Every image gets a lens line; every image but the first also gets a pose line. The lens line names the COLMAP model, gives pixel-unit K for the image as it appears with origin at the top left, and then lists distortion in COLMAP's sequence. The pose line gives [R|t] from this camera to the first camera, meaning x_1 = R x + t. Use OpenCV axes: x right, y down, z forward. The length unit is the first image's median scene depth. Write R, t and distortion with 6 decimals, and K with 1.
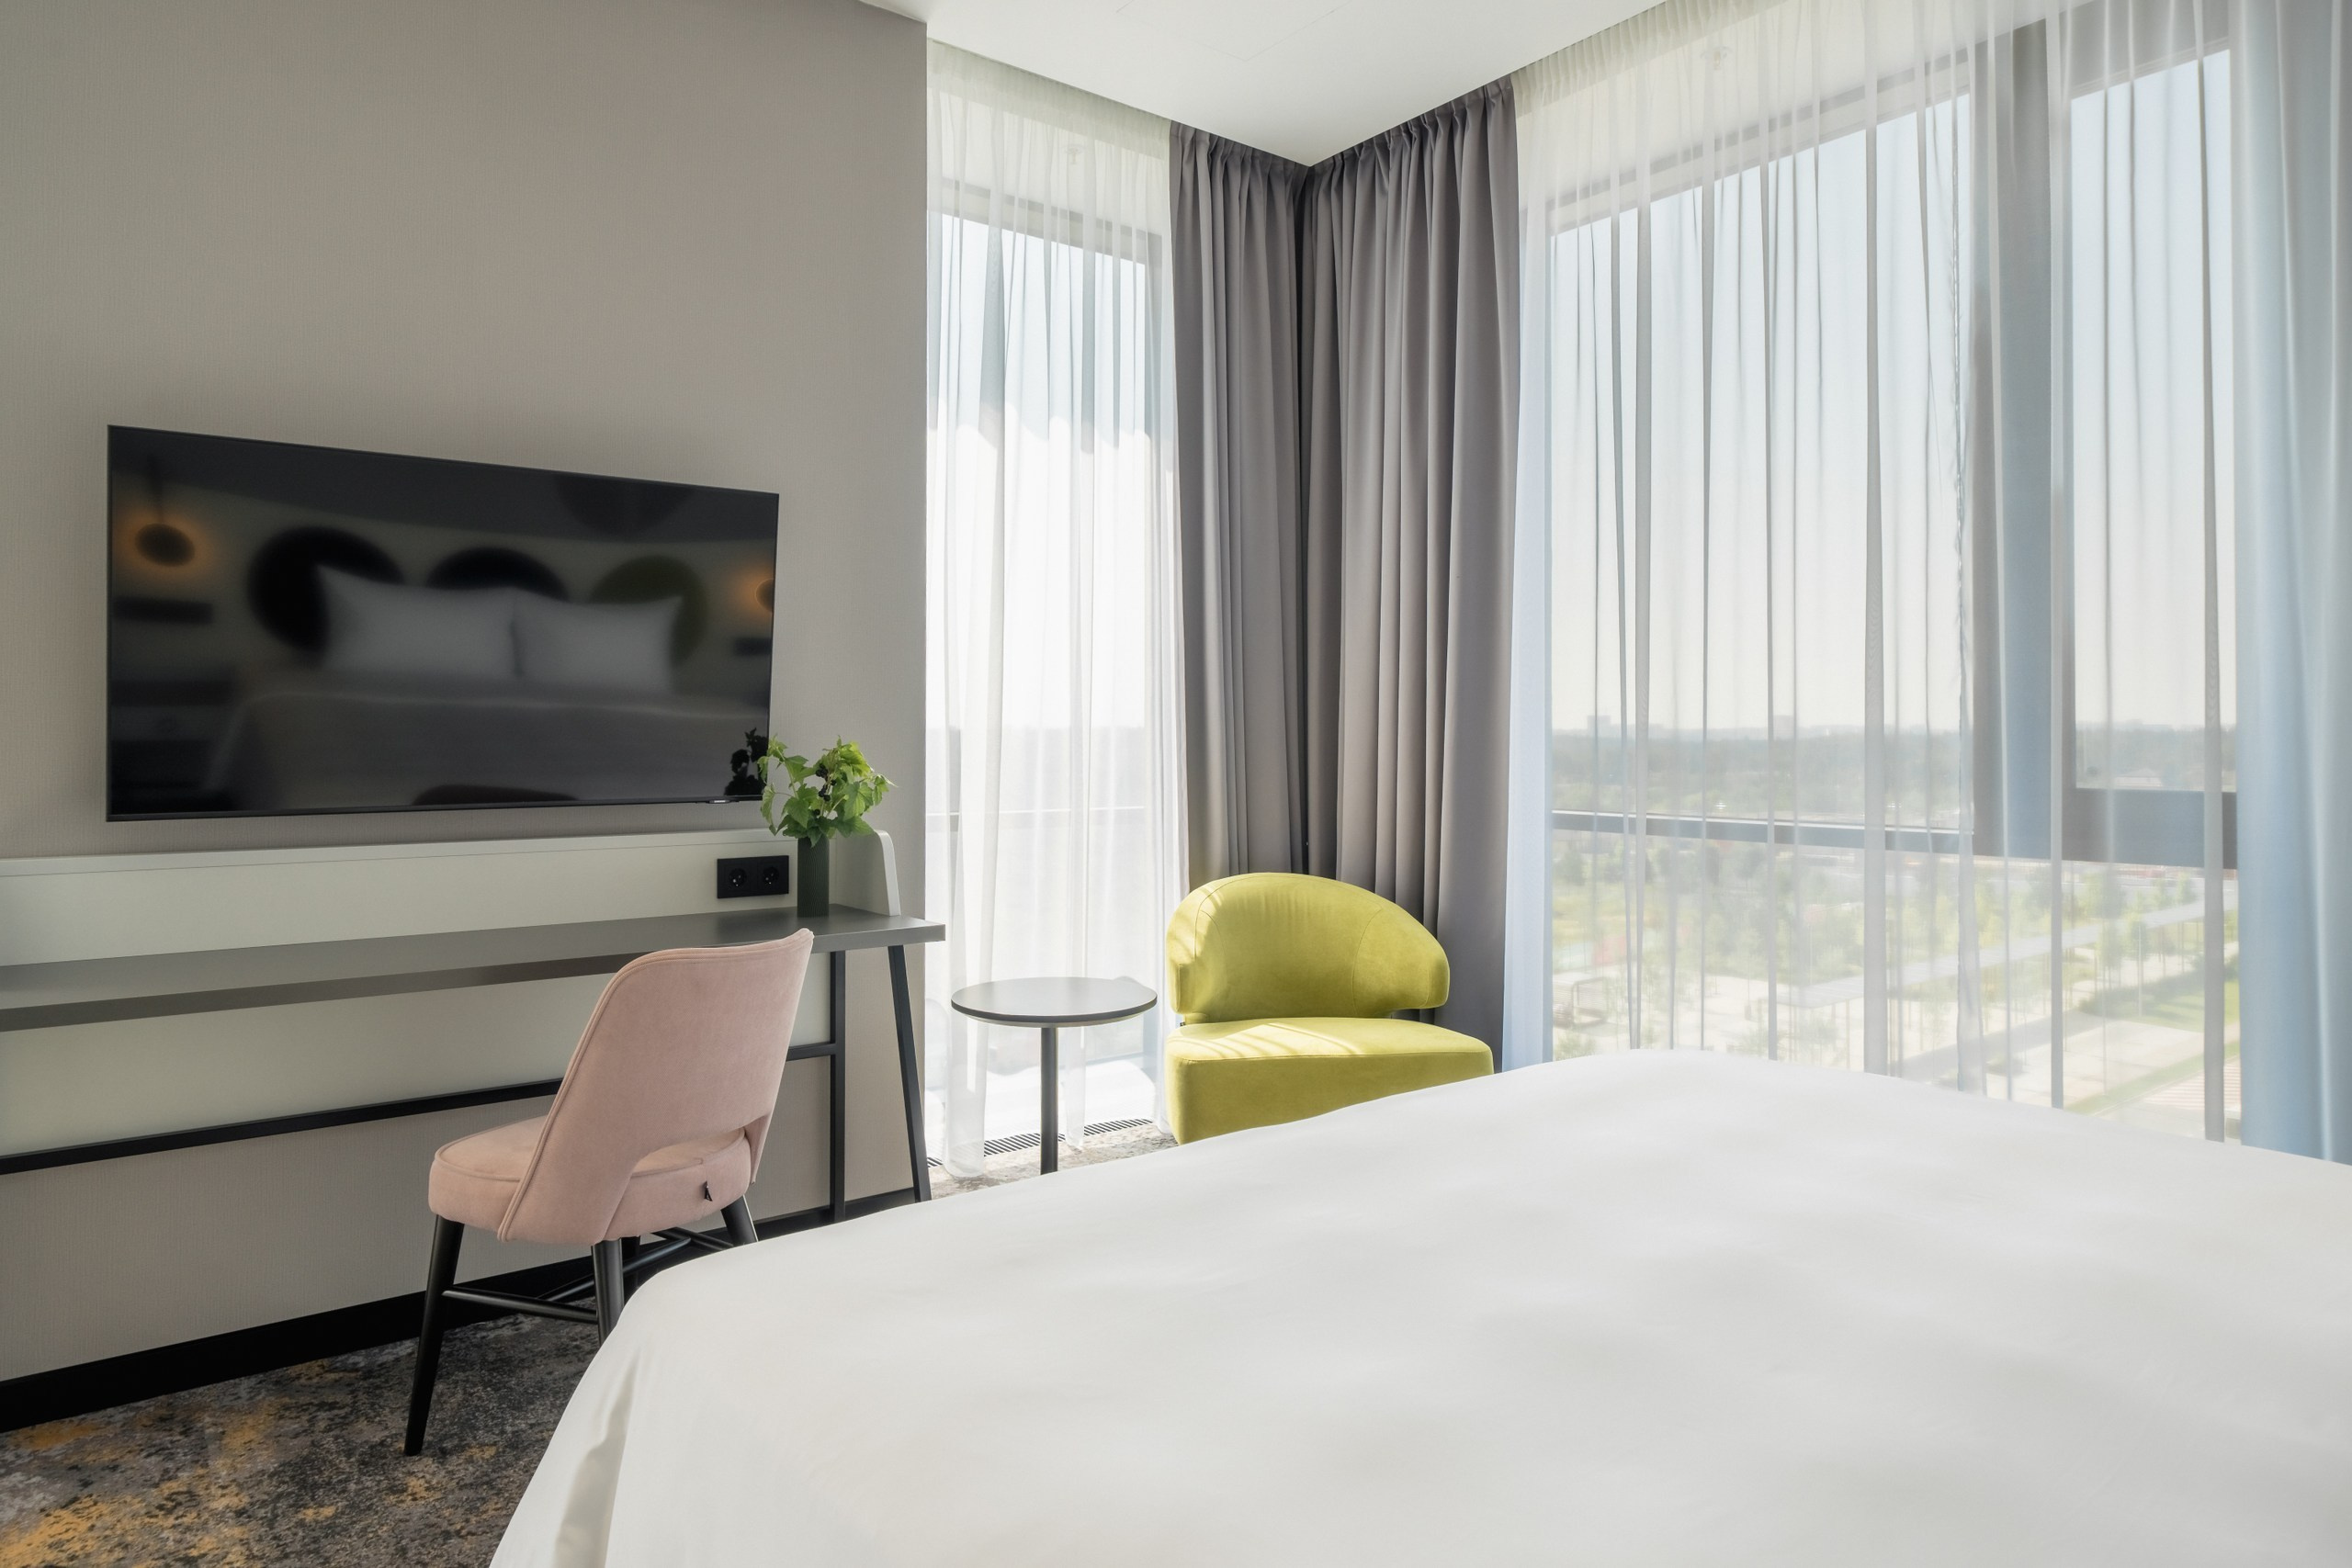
lens RADIAL K [[1388.3, 0, 1173.7], [0, 1388.3, 778.3], [0, 0, 1]] dist [-0.001344, -0.003225]
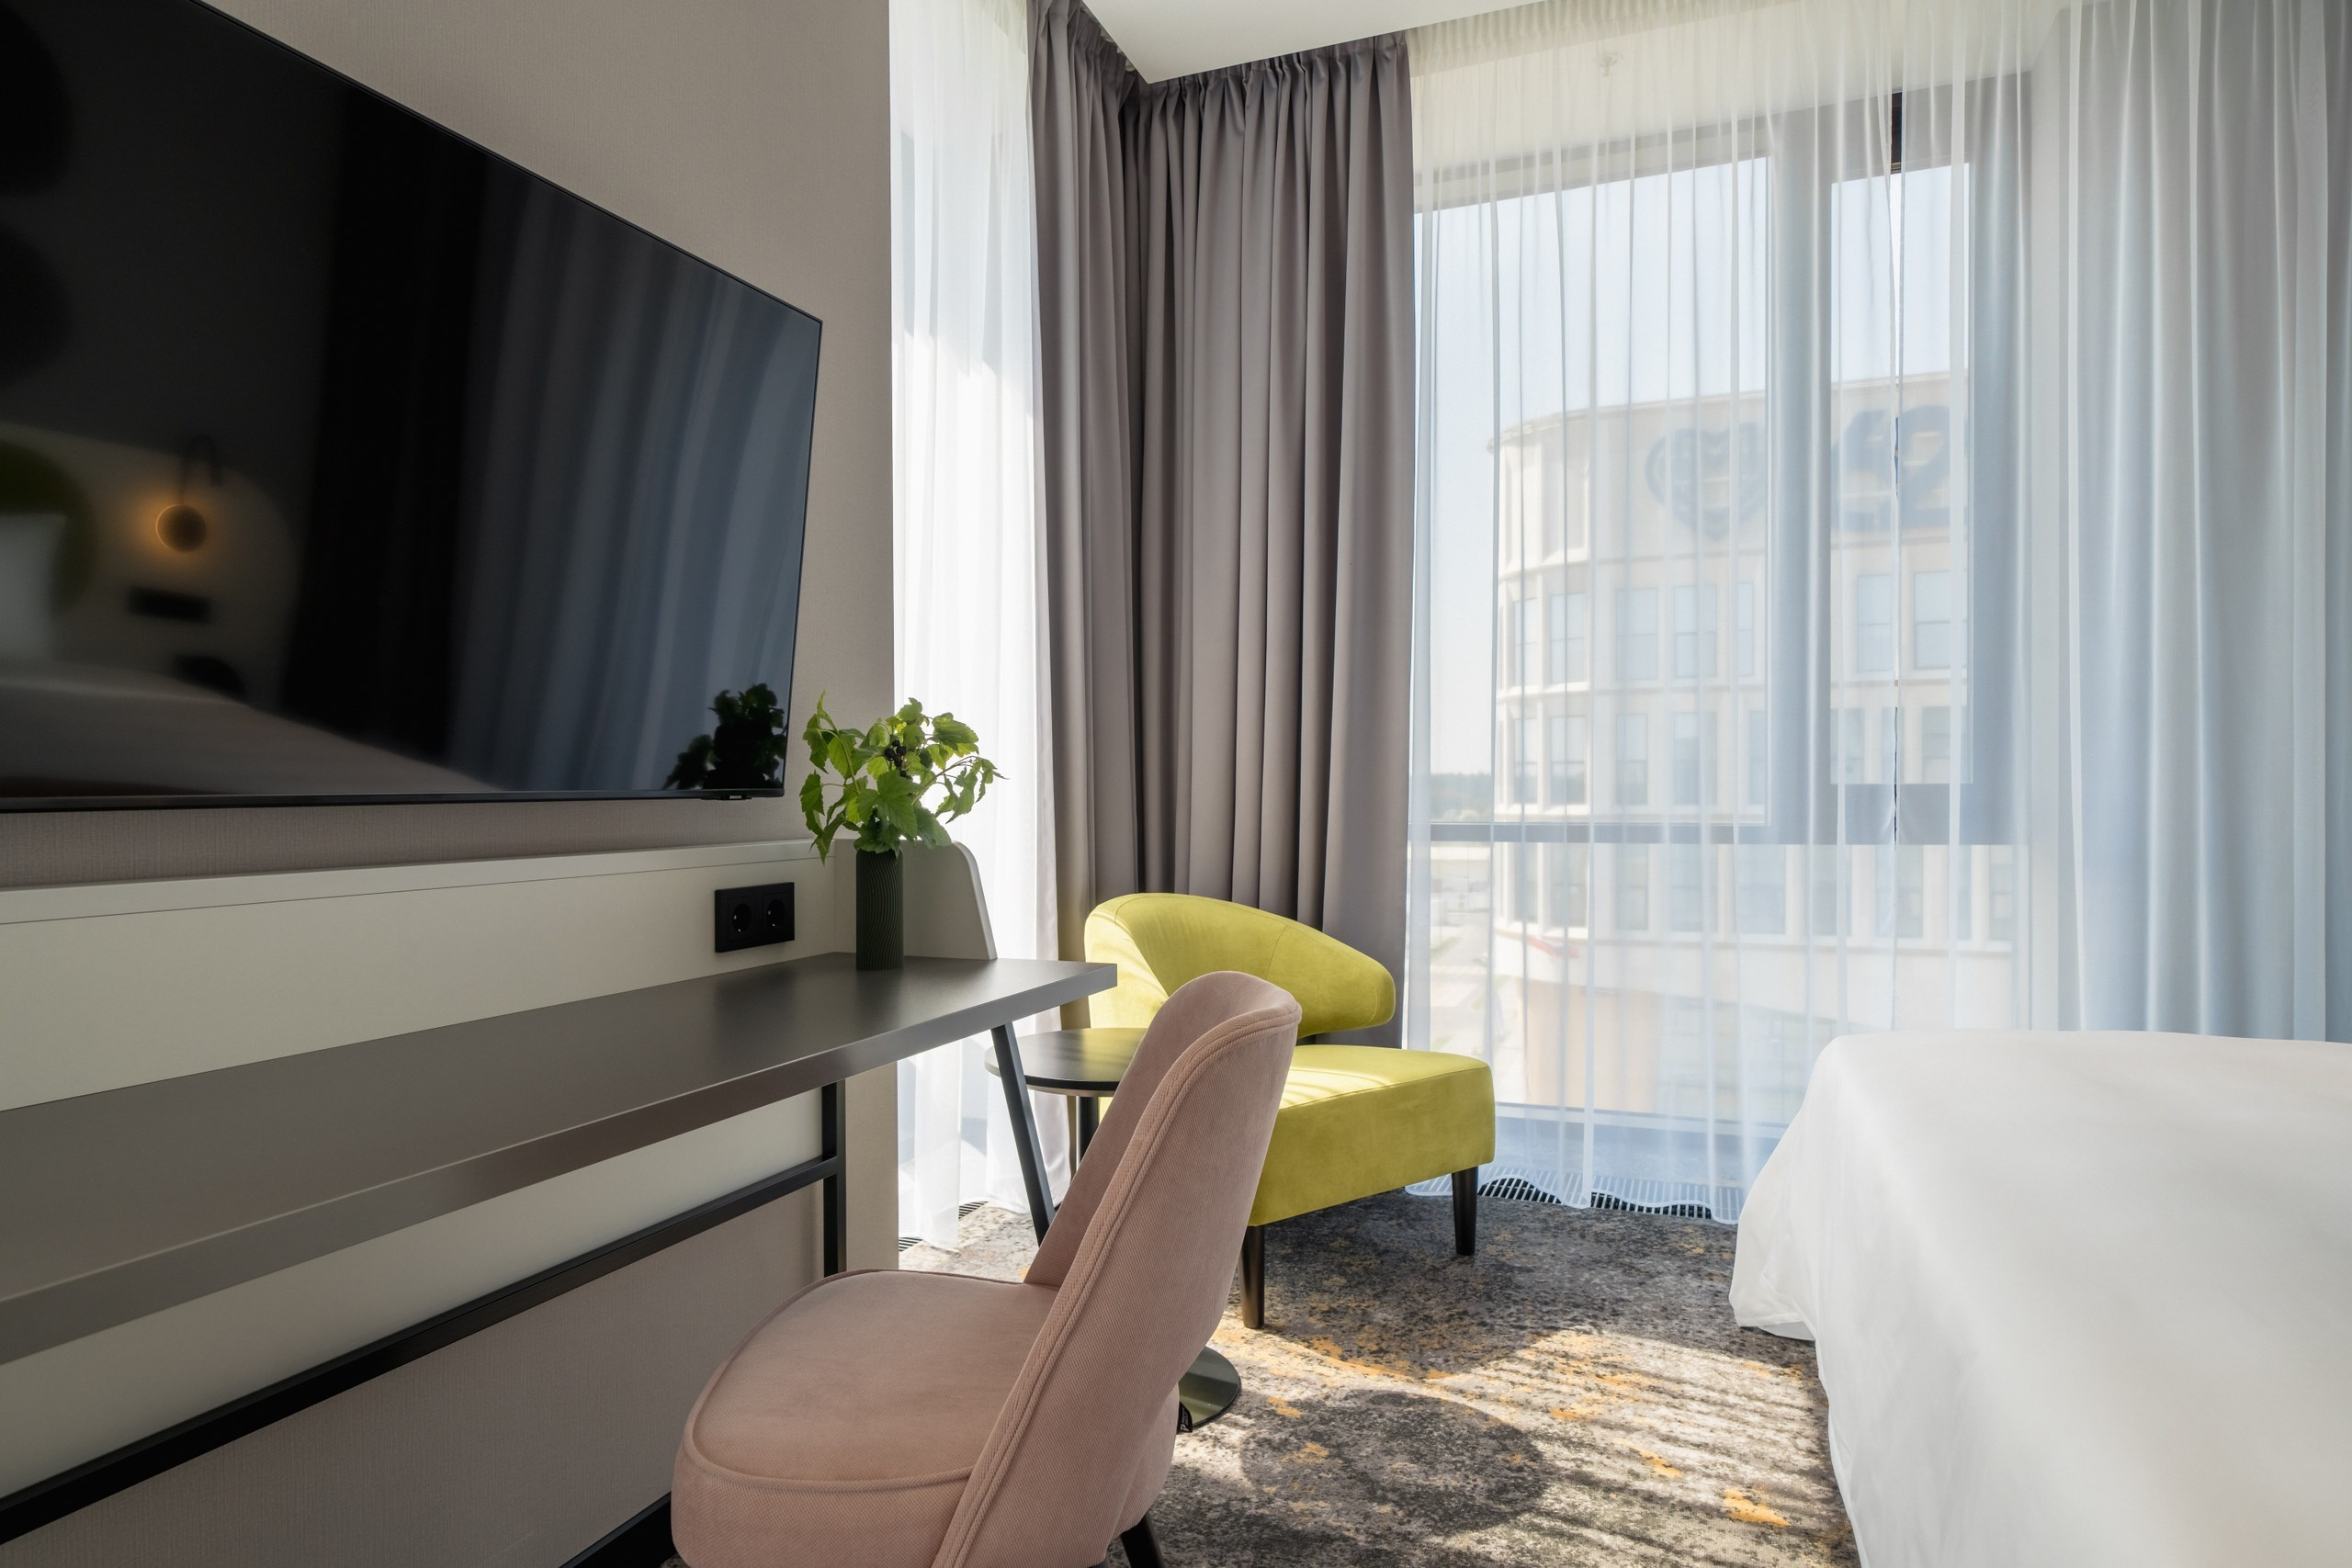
lens RADIAL K [[1388.3, 0, 1186.2], [0, 1388.3, 772.5], [0, 0, 1]] dist [-0.001344, -0.003225]
pose [[0.876218, -0.000688, 0.481915, -0.345771], [0.005526, 0.999948, -0.008619, 0.006539], [-0.481884, 0.010215, 0.876175, 0.246189]]
